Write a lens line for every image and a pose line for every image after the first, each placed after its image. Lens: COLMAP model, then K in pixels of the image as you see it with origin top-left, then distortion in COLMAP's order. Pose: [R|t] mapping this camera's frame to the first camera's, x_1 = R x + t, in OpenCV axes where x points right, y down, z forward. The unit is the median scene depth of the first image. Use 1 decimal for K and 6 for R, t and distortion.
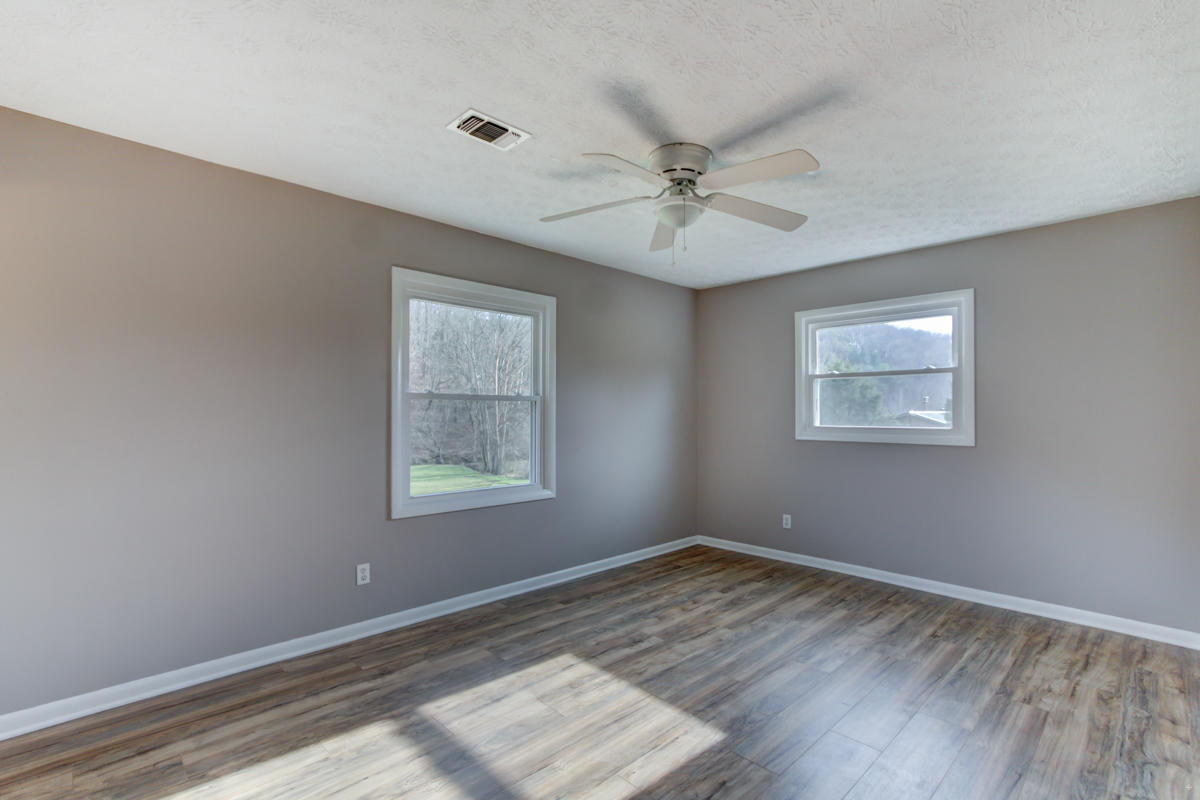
lens RADIAL K [[545.4, 0, 602.8], [0, 545.4, 410.8], [0, 0, 1]] dist [0.000873, -0.000162]
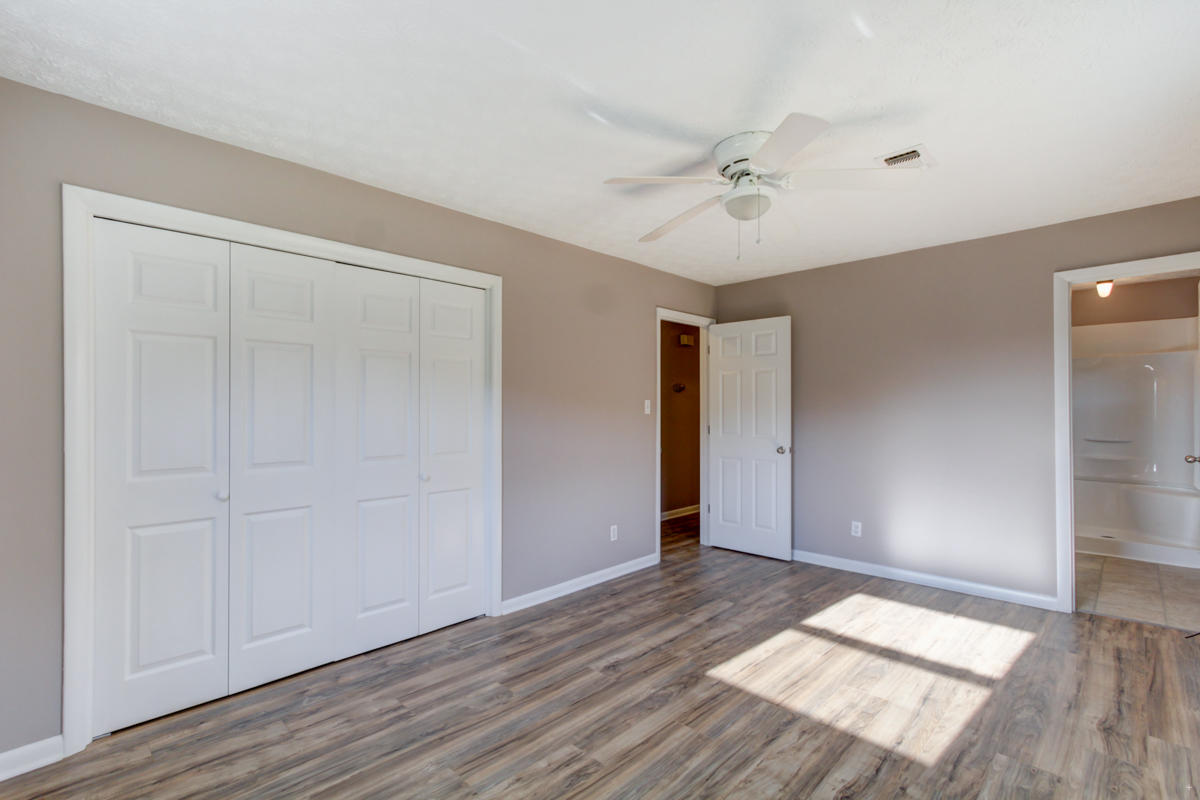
lens RADIAL K [[545.4, 0, 602.8], [0, 545.4, 410.8], [0, 0, 1]] dist [0.000873, -0.000162]
pose [[-0.999757, -0.000278, -0.022058, 0.416402], [-0.000310, 0.999999, 0.001439, -0.007070], [0.022057, 0.001446, -0.999756, 1.937716]]
